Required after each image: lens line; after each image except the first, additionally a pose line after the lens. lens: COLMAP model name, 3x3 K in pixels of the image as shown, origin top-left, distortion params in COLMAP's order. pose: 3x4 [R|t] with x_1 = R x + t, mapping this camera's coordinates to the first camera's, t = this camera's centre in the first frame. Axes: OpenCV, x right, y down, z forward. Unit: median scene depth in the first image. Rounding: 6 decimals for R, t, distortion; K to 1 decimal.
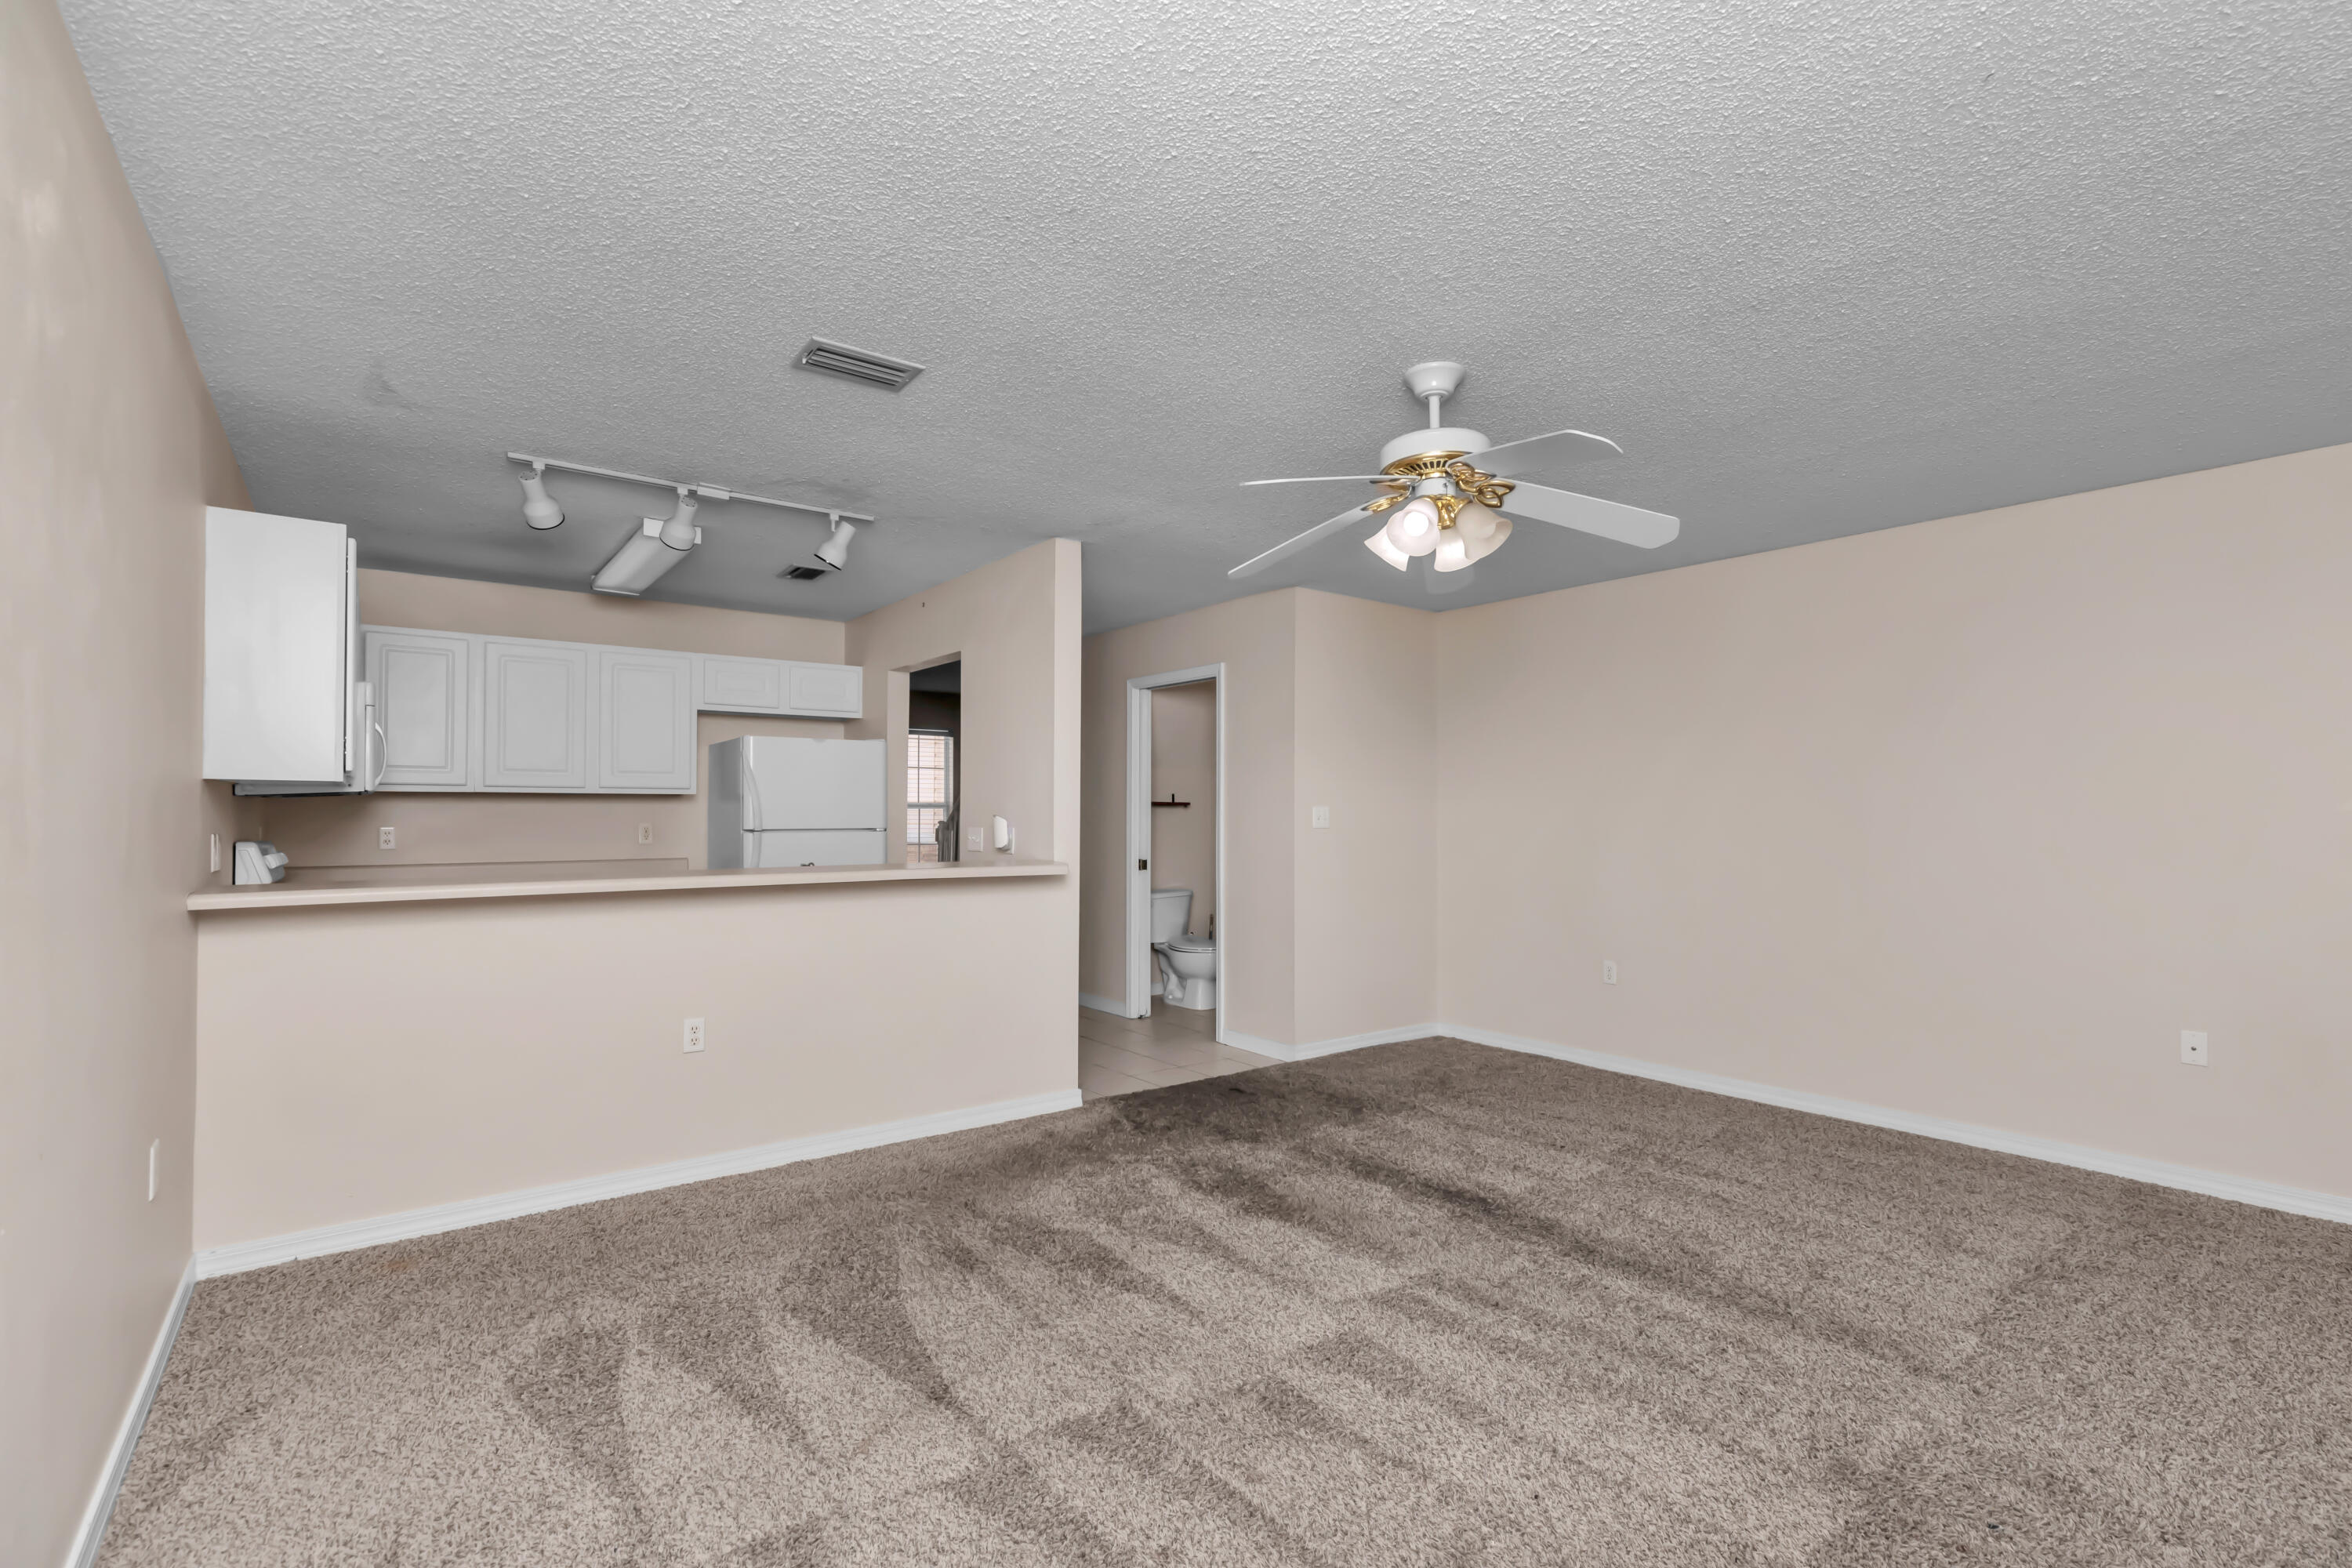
lens RADIAL K [[1077.0, 0, 1176.0], [0, 1077.0, 784.0], [0, 0, 1]] dist [0.002147, -0.000043]
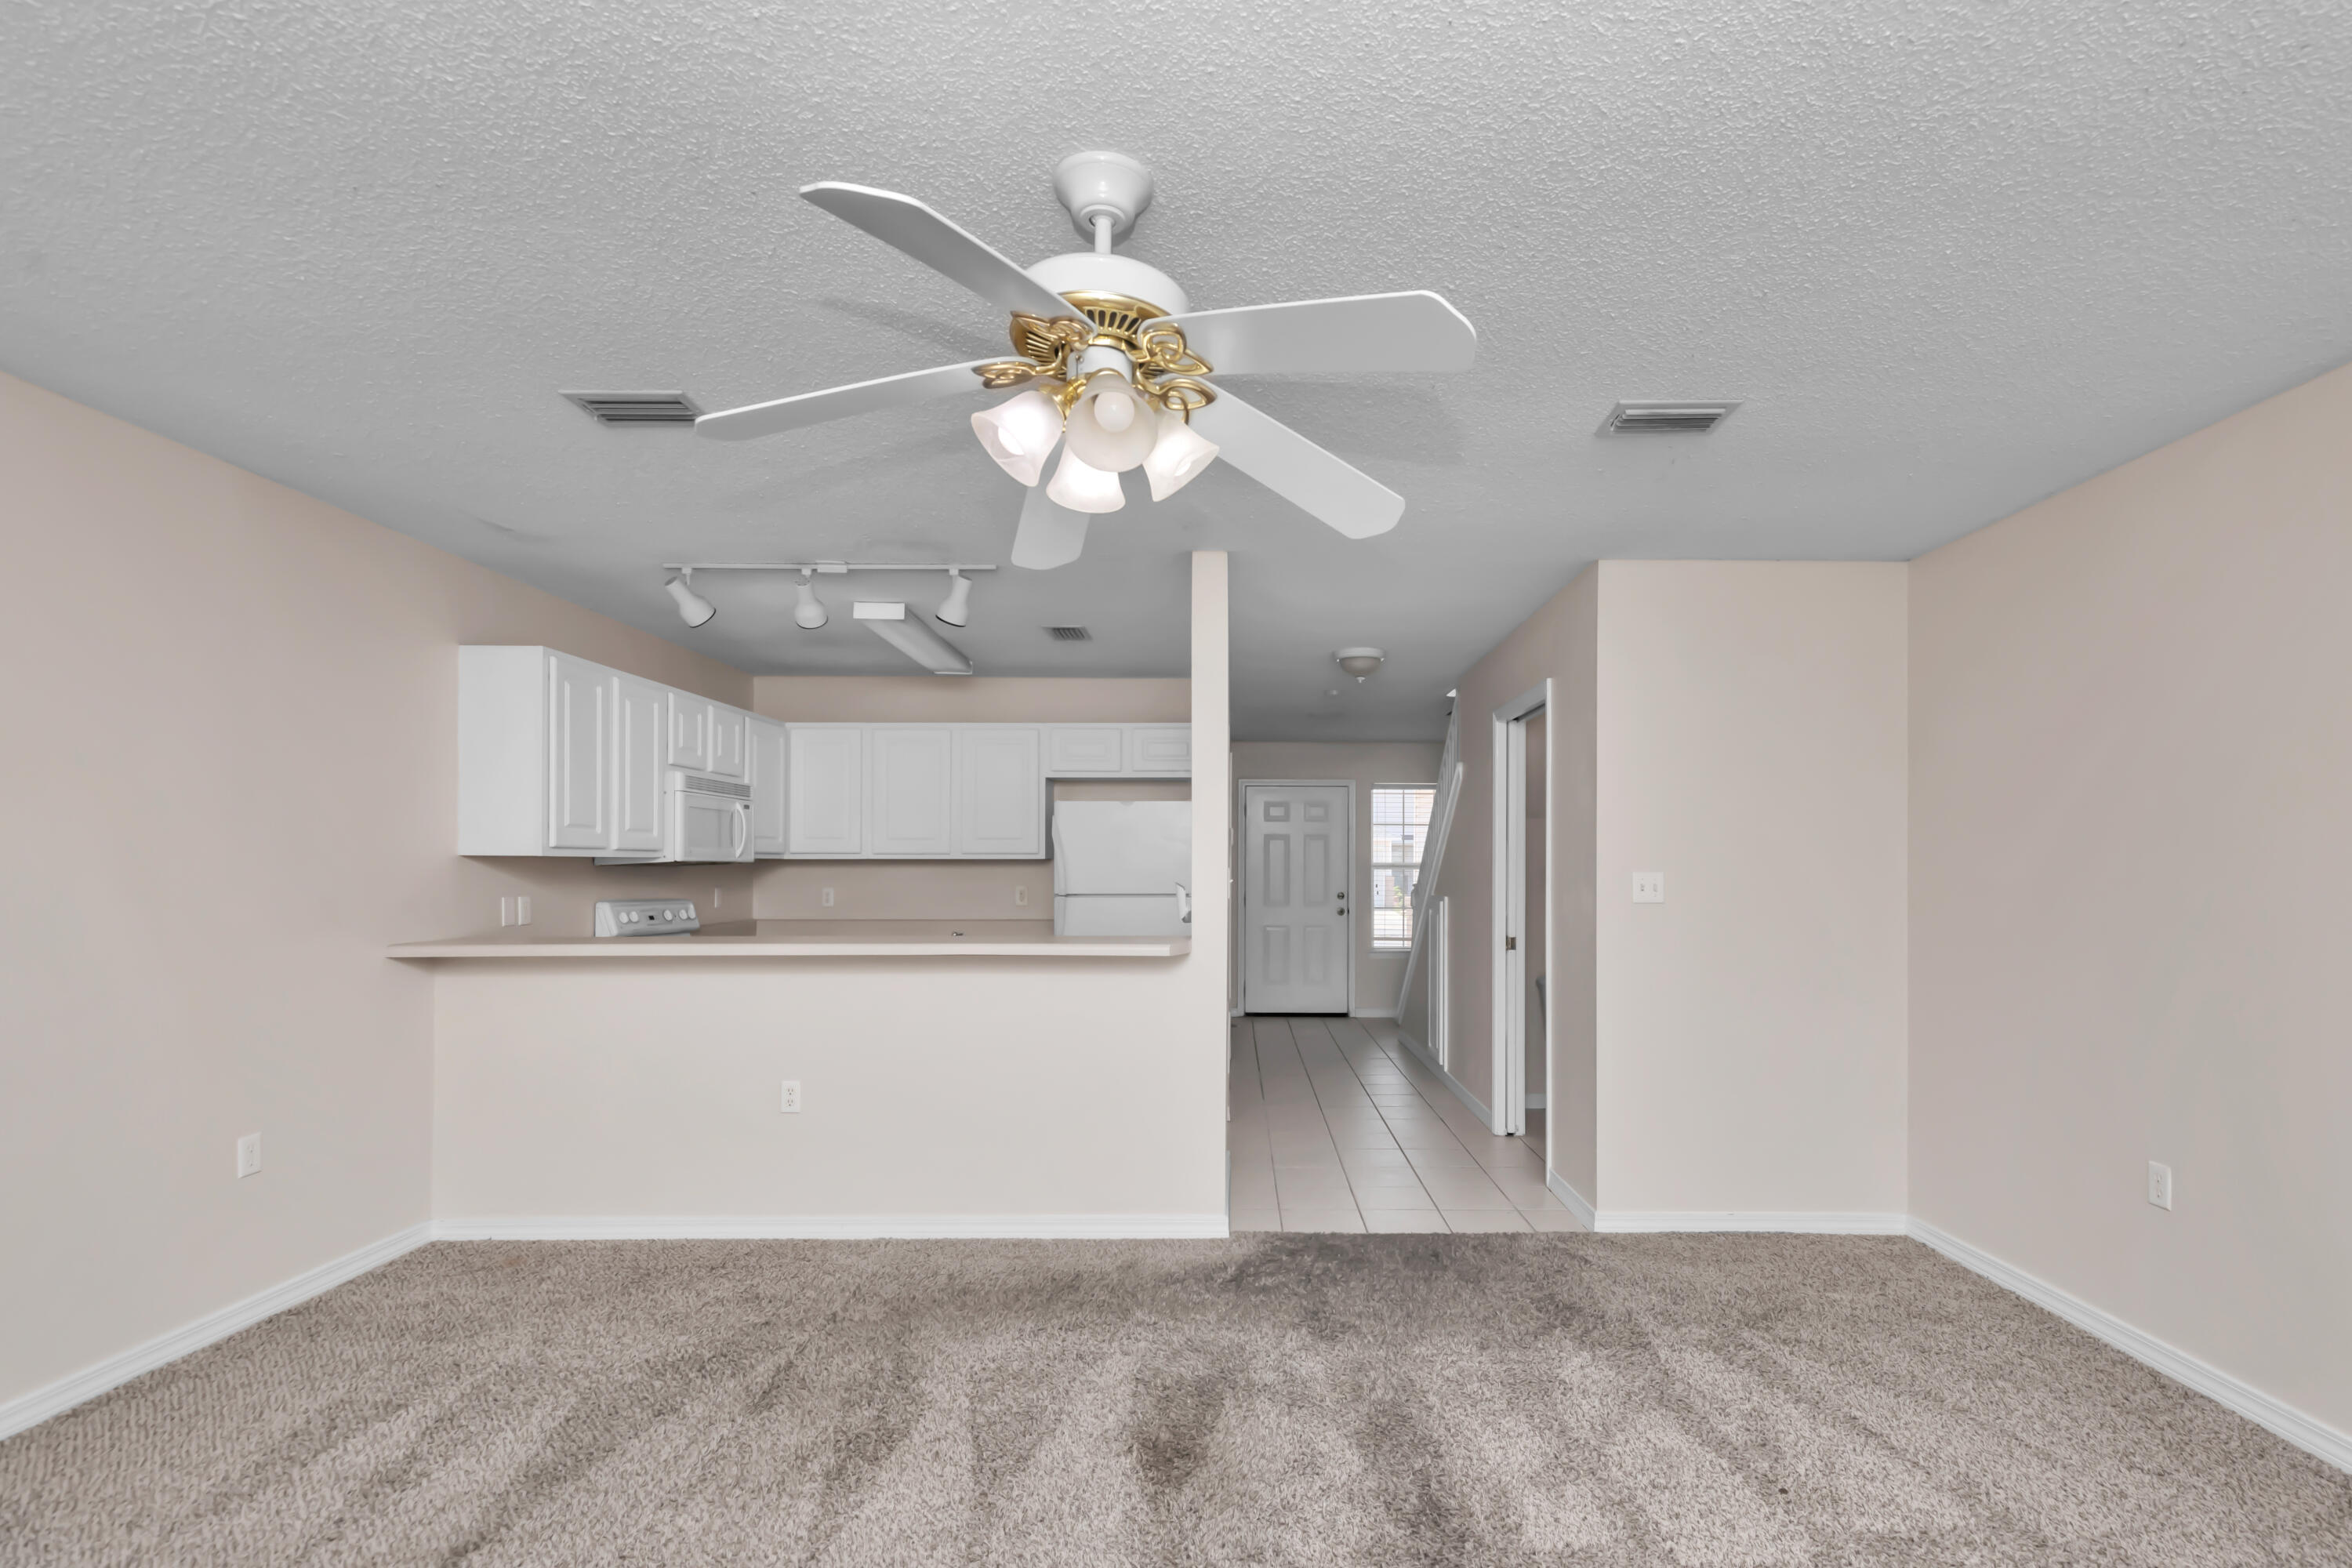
lens RADIAL K [[1090.8, 0, 1233.6], [0, 1090.8, 854.9], [0, 0, 1]] dist [0.005451, 0.000462]
pose [[0.797412, -0.007693, -0.603386, 0.476955], [0.016330, 0.999828, 0.008833, -0.001237], [0.603214, -0.016897, 0.797400, 0.385112]]
